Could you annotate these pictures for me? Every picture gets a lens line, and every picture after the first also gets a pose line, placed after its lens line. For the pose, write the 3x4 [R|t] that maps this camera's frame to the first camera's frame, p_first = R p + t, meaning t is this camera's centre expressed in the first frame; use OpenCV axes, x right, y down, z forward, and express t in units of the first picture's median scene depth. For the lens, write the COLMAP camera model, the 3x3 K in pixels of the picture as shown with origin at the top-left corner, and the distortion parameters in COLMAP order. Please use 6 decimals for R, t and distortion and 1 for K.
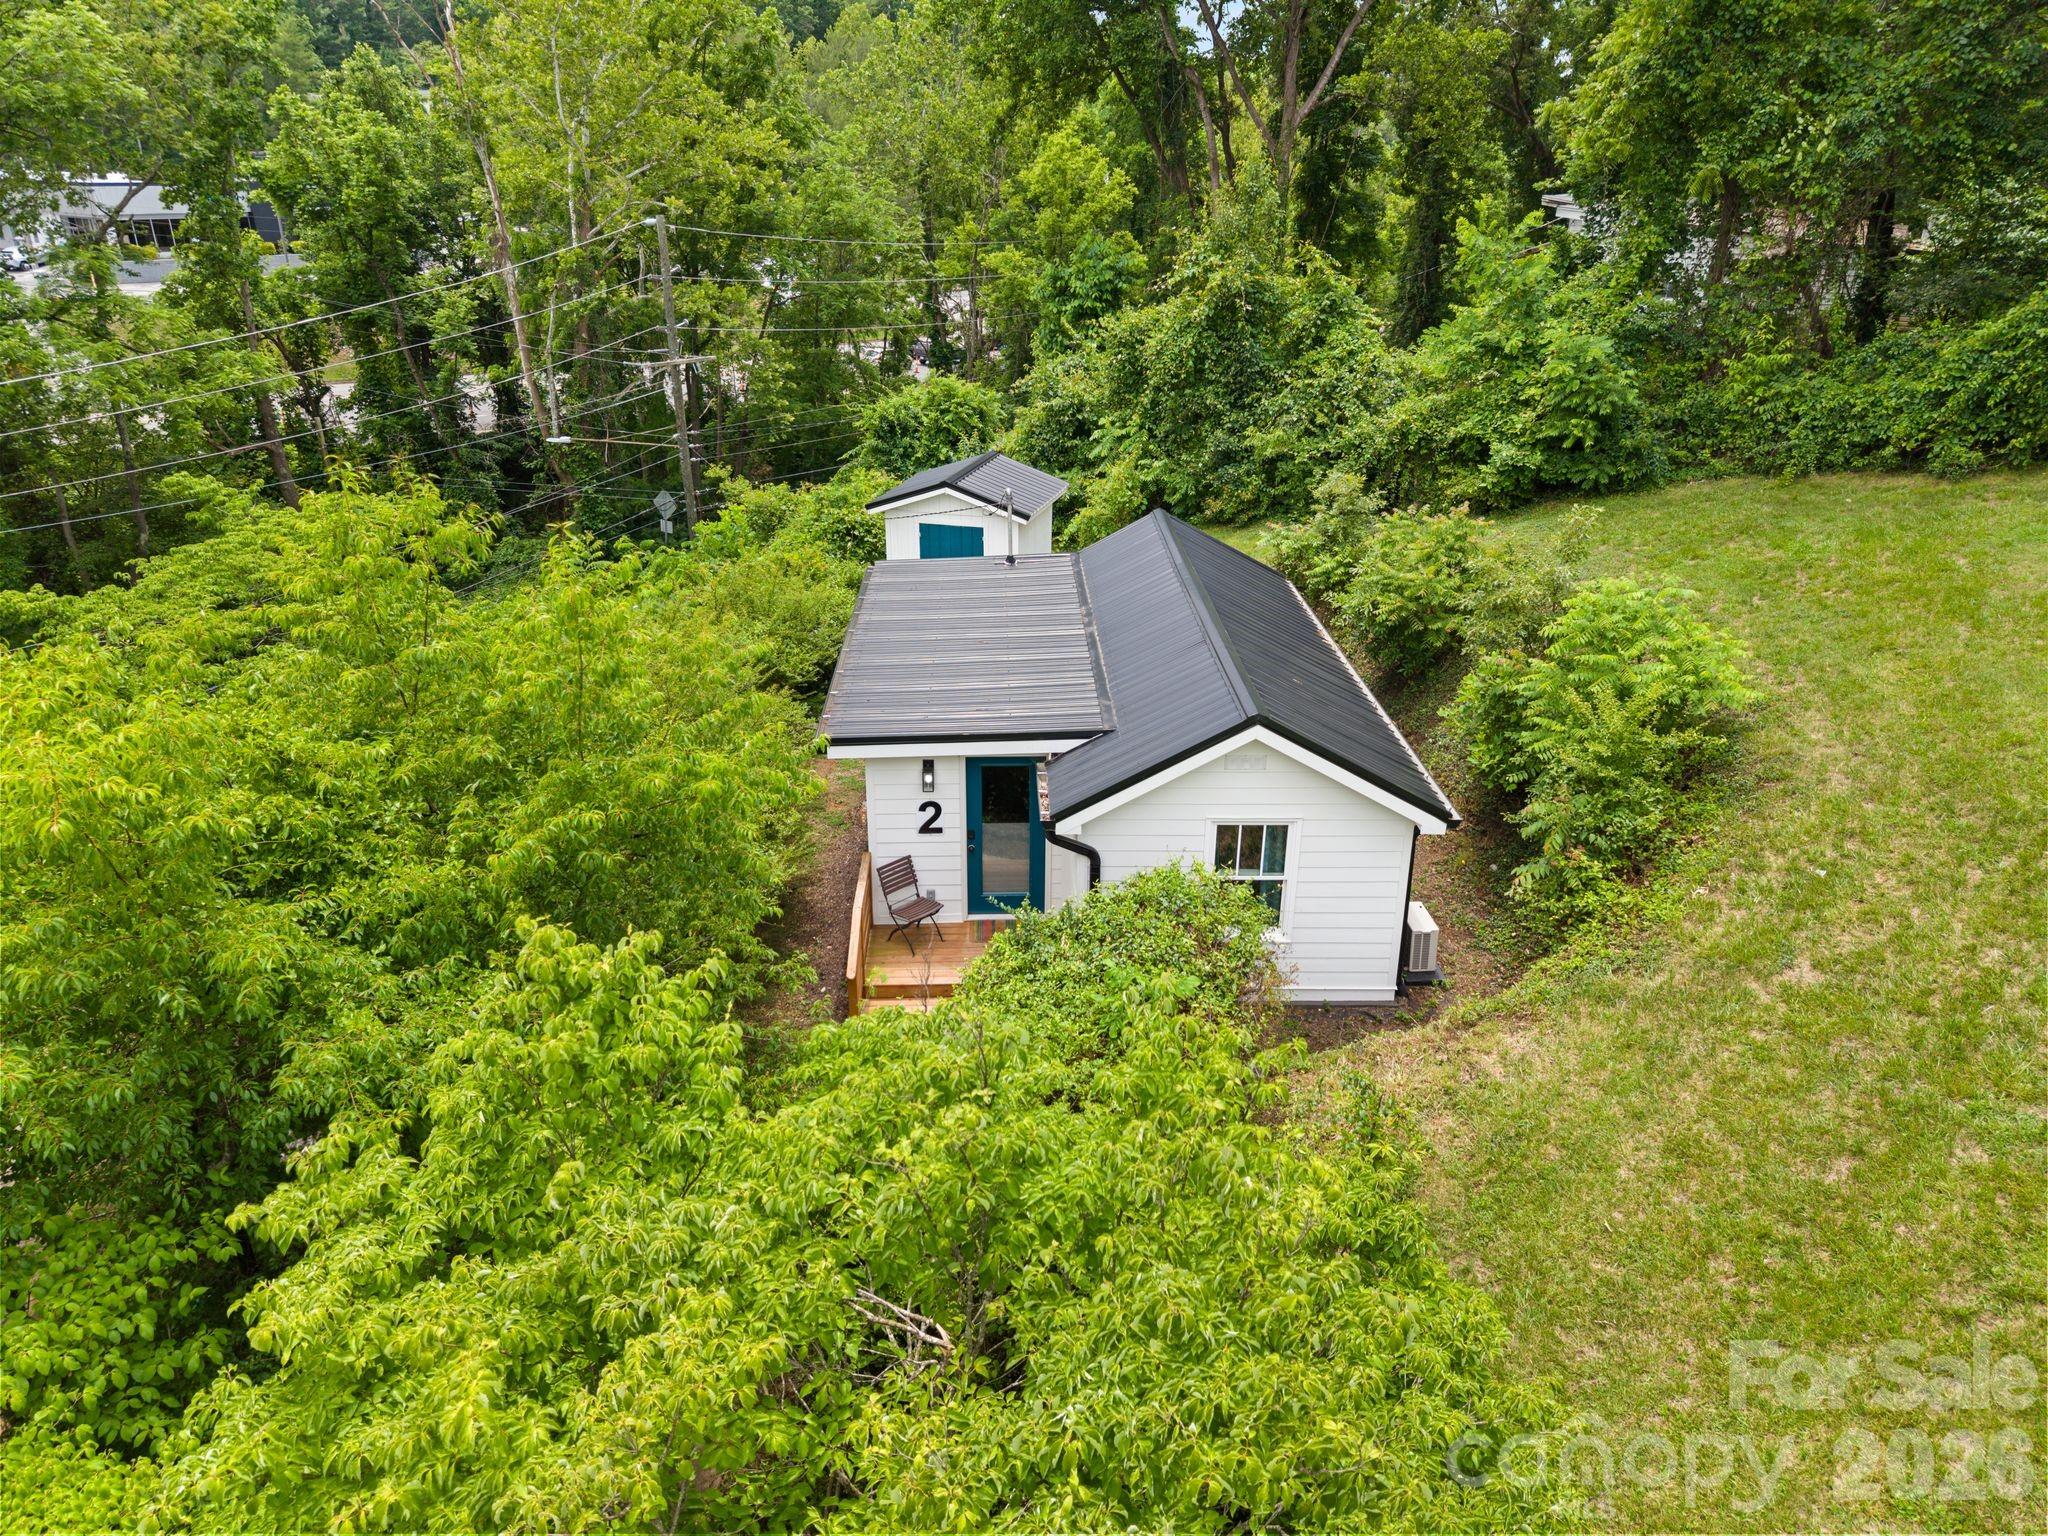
lens RADIAL K [[1508.7, 0, 1007.4], [0, 1508.7, 771.8], [0, 0, 1]] dist [-0.005776, -0.010288]
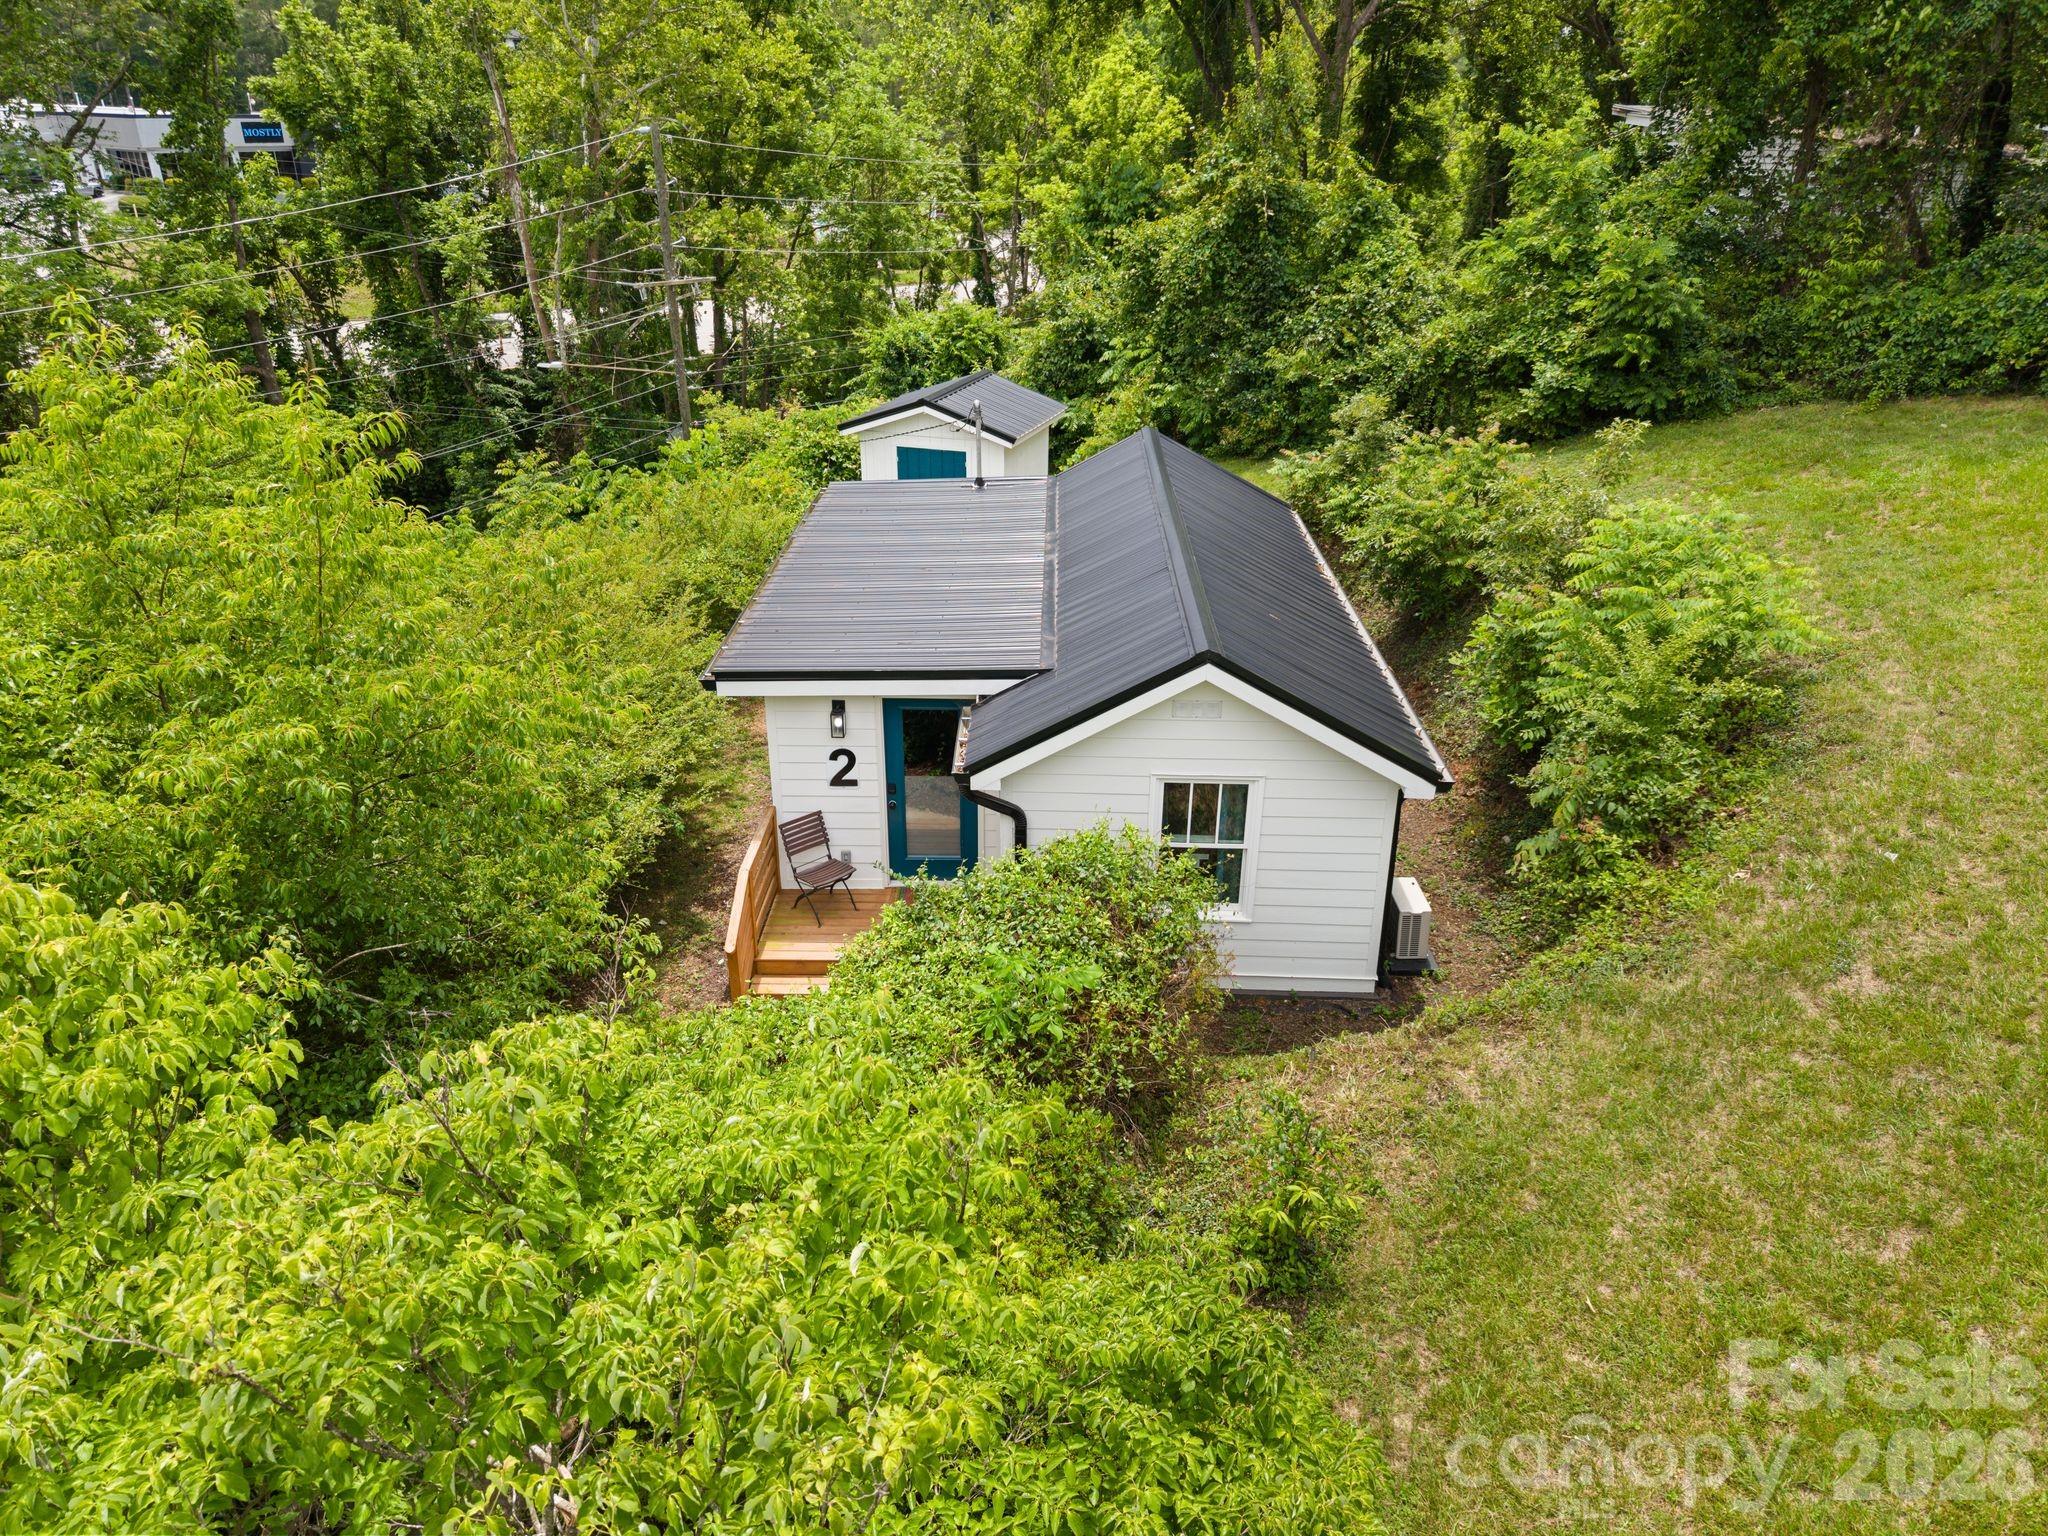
lens RADIAL K [[1508.7, 0, 994.2], [0, 1508.7, 781.7], [0, 0, 1]] dist [-0.005776, -0.010288]
pose [[0.998684, 0.020868, -0.046839, 0.048996], [-0.019182, 0.999162, 0.036146, 0.003542], [0.047554, -0.035200, 0.998248, 0.087581]]
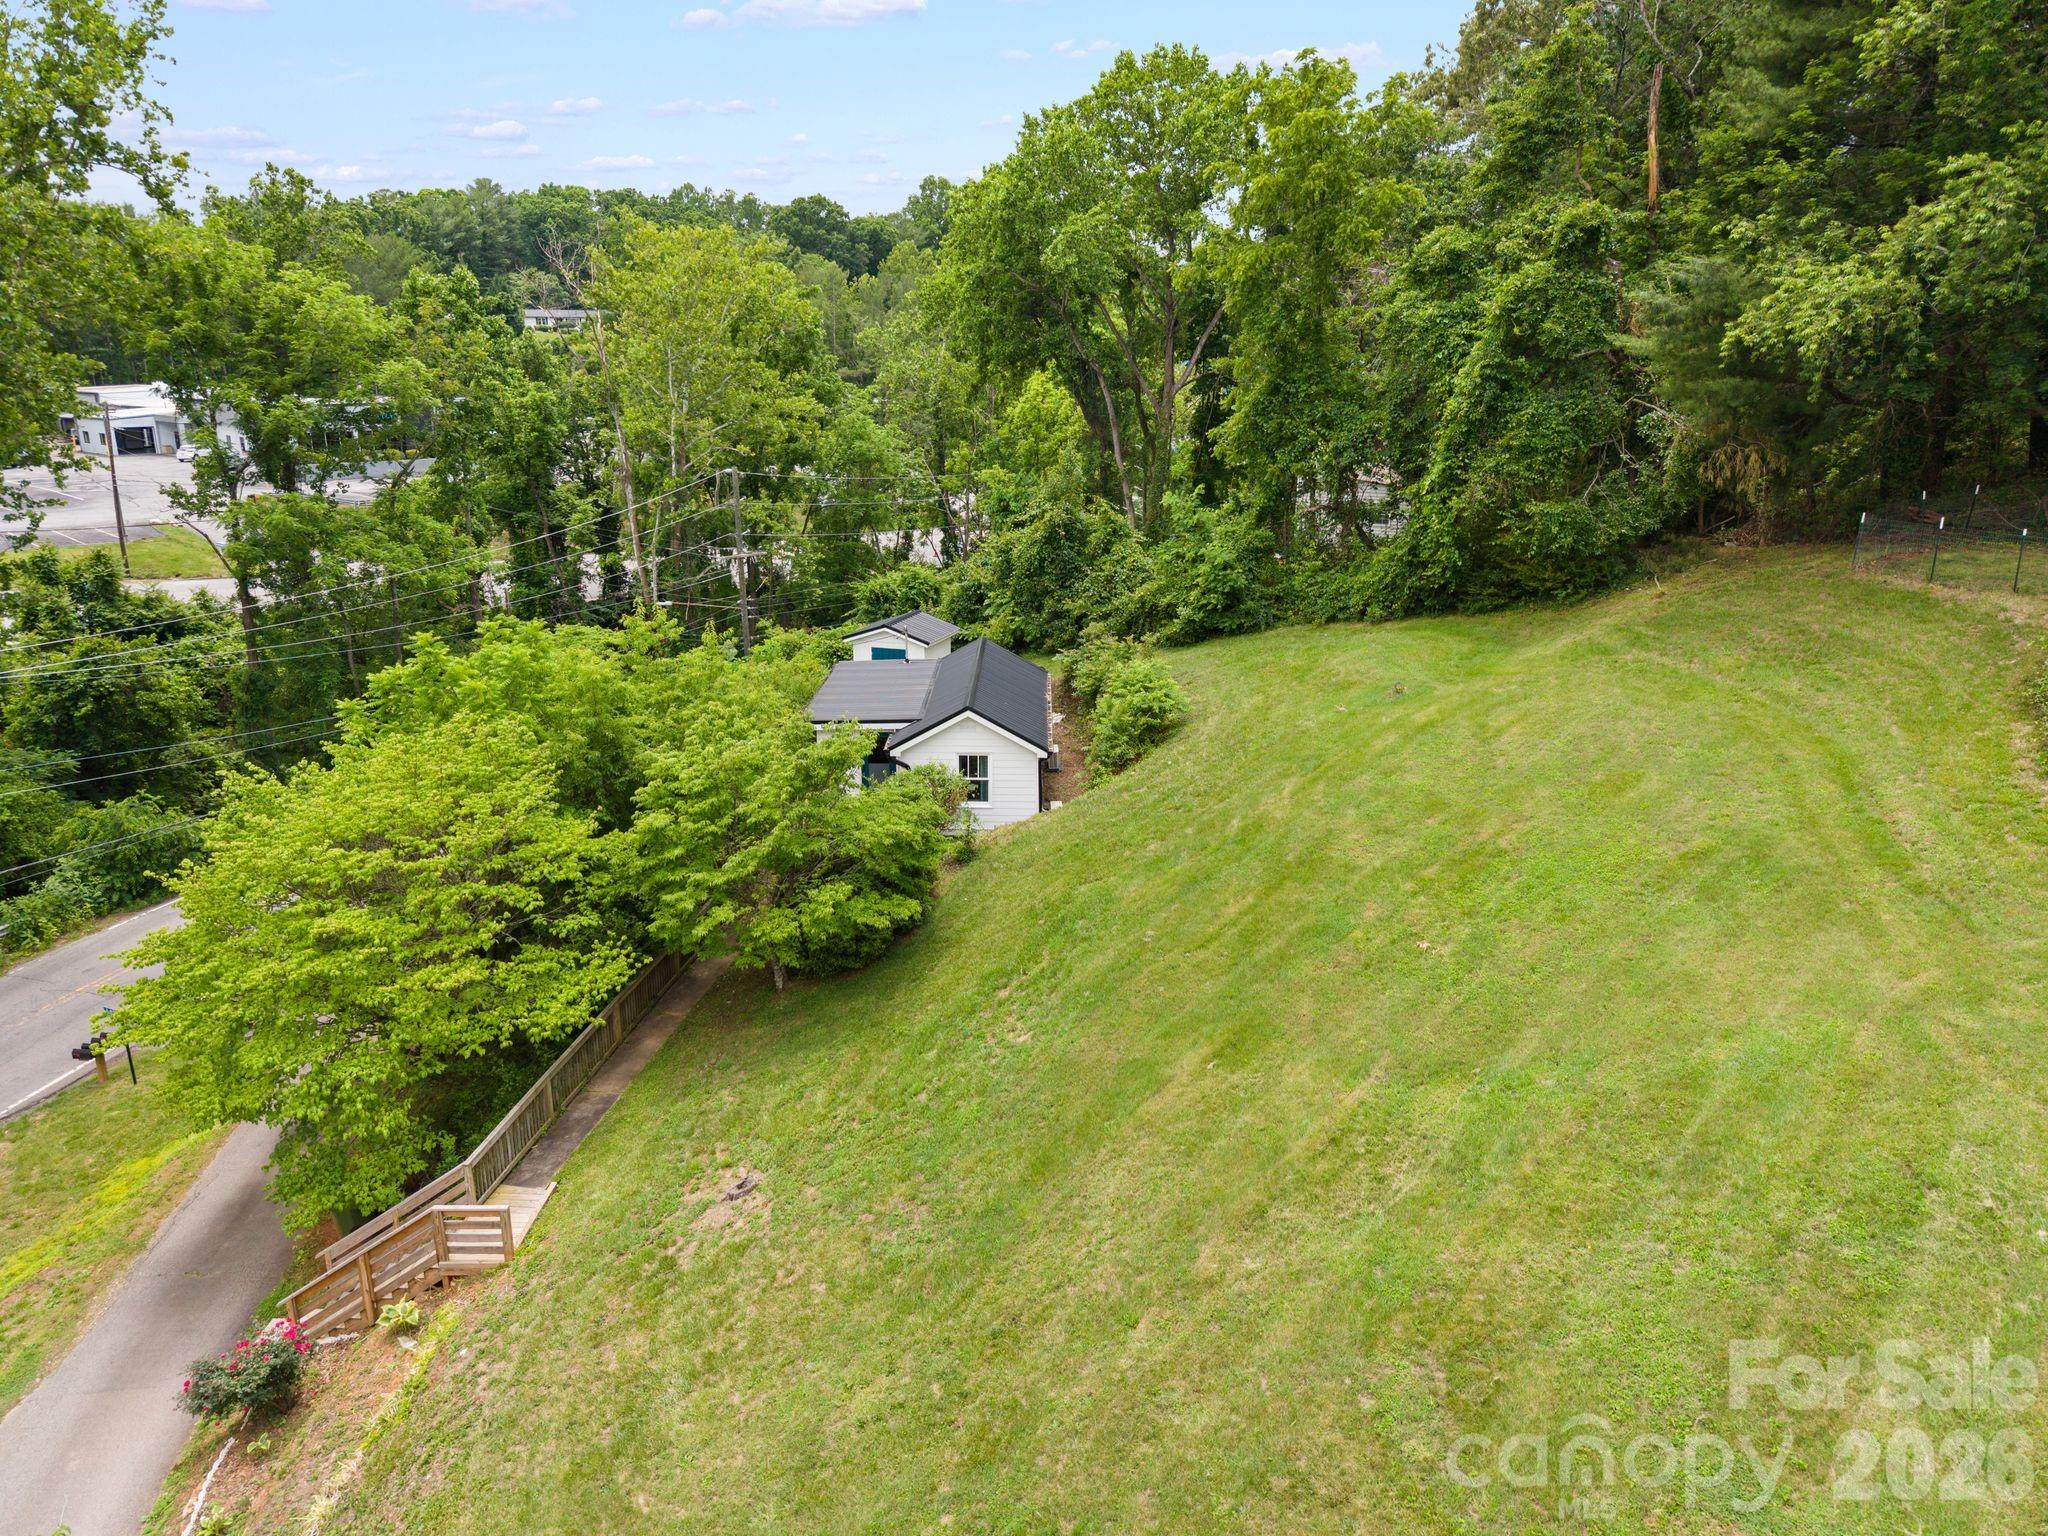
lens RADIAL K [[1508.7, 0, 1024.8], [0, 1508.7, 773.1], [0, 0, 1]] dist [-0.005776, -0.010288]
pose [[0.999711, 0.011000, -0.021373, 0.175307], [-0.013340, 0.993548, -0.112622, 0.198334], [0.019996, 0.112874, 0.993408, -0.832384]]
